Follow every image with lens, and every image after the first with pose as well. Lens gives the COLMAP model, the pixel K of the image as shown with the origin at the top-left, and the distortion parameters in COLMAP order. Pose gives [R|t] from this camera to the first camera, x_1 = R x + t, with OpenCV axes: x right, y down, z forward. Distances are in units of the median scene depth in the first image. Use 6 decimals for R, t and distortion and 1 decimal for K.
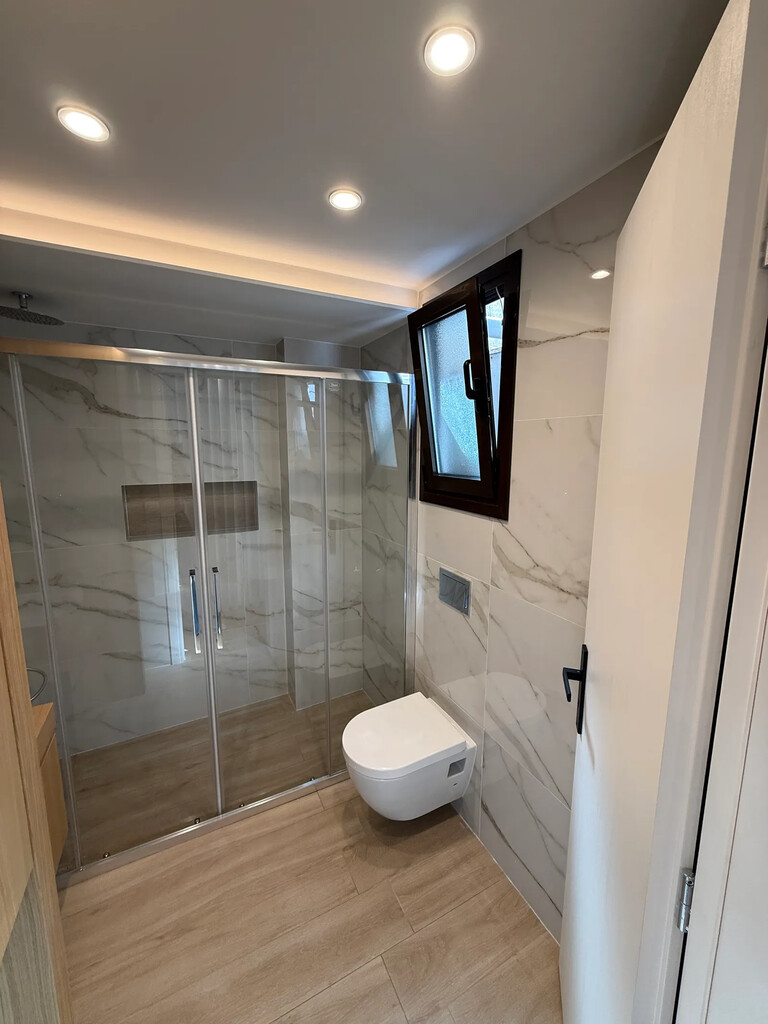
lens RADIAL K [[408.2, 0, 386.9], [0, 408.2, 507.5], [0, 0, 1]] dist [0.000779, 0.000243]
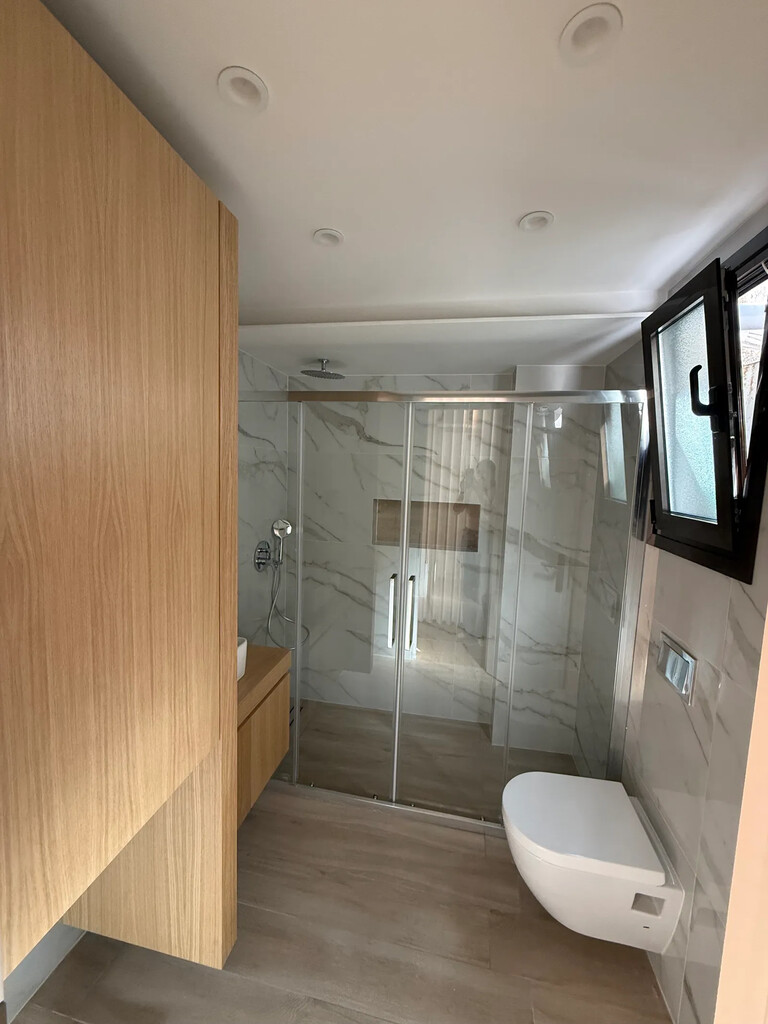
lens RADIAL K [[408.2, 0, 386.9], [0, 408.2, 507.5], [0, 0, 1]] dist [0.000779, 0.000243]
pose [[0.786149, 0.085295, -0.612123, 0.153519], [-0.126784, 0.991624, -0.024653, -0.002491], [0.604893, 0.096988, 0.790378, 0.041558]]
